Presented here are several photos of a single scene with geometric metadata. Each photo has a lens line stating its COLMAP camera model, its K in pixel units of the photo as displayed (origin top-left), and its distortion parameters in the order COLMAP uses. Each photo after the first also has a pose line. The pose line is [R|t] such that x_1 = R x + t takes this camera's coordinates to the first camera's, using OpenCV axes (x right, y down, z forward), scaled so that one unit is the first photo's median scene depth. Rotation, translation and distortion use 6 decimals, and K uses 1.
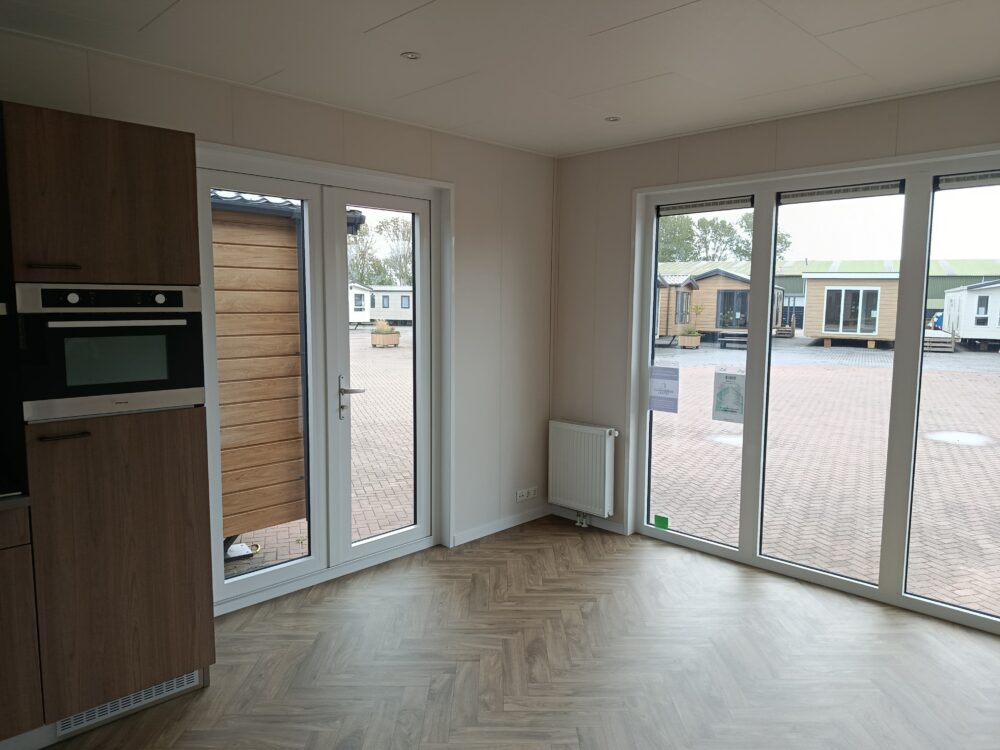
lens RADIAL K [[694.4, 0, 467.6], [0, 694.4, 377.3], [0, 0, 1]] dist [0.008525, 0.000746]
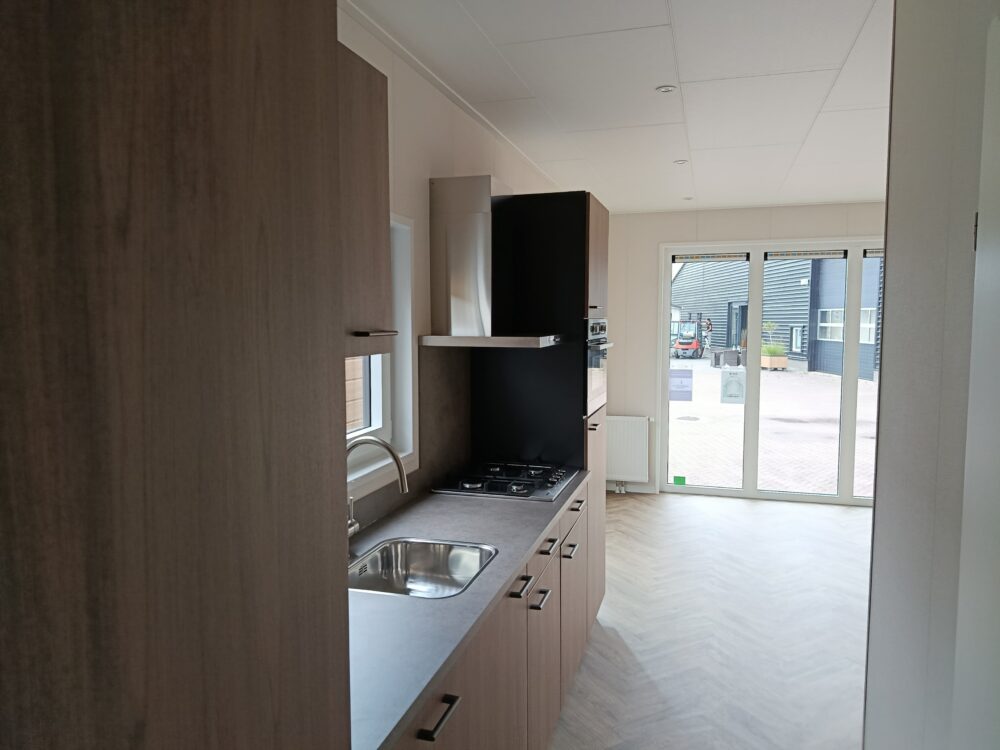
lens RADIAL K [[694.4, 0, 467.6], [0, 694.4, 377.3], [0, 0, 1]] dist [0.008525, 0.000746]
pose [[0.889785, -0.044685, 0.454188, -0.749800], [0.058186, 0.998181, -0.015784, -0.001454], [-0.452656, 0.040472, 0.890766, -0.060702]]
